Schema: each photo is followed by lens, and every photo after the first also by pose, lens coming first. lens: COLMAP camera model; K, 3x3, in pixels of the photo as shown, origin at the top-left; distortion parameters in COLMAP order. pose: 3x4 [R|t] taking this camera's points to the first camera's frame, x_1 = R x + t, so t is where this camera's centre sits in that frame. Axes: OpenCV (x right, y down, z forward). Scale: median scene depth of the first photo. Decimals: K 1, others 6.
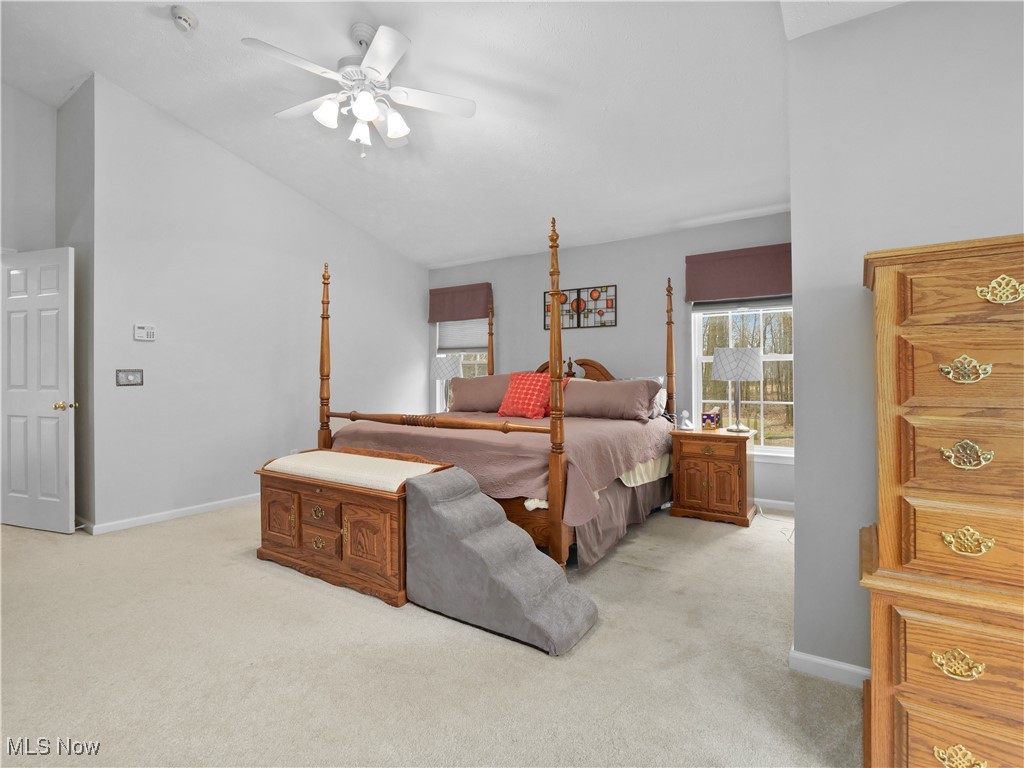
lens RADIAL K [[487.2, 0, 512.0], [0, 487.2, 384.0], [0, 0, 1]] dist [-0.001382, -0.000130]
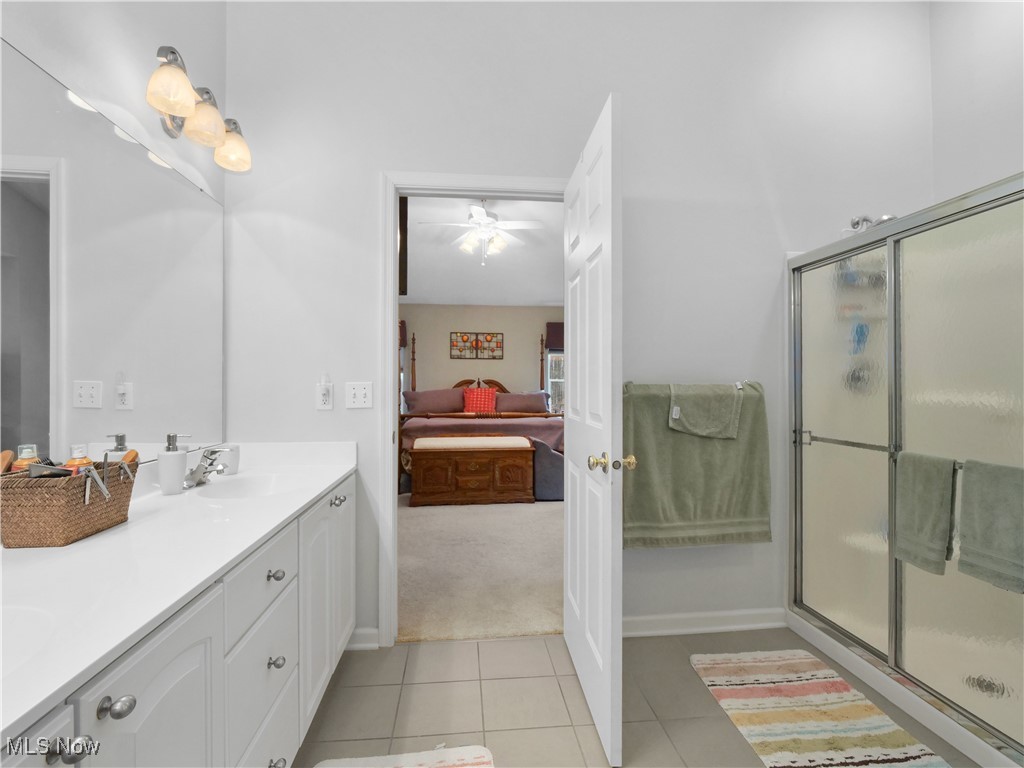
lens RADIAL K [[487.2, 0, 512.0], [0, 487.2, 384.0], [0, 0, 1]] dist [-0.001382, -0.000130]
pose [[0.772506, 0.010945, 0.634914, -0.759663], [0.014637, 0.999279, -0.035034, 0.018106], [-0.634839, 0.036357, 0.771788, -0.239920]]
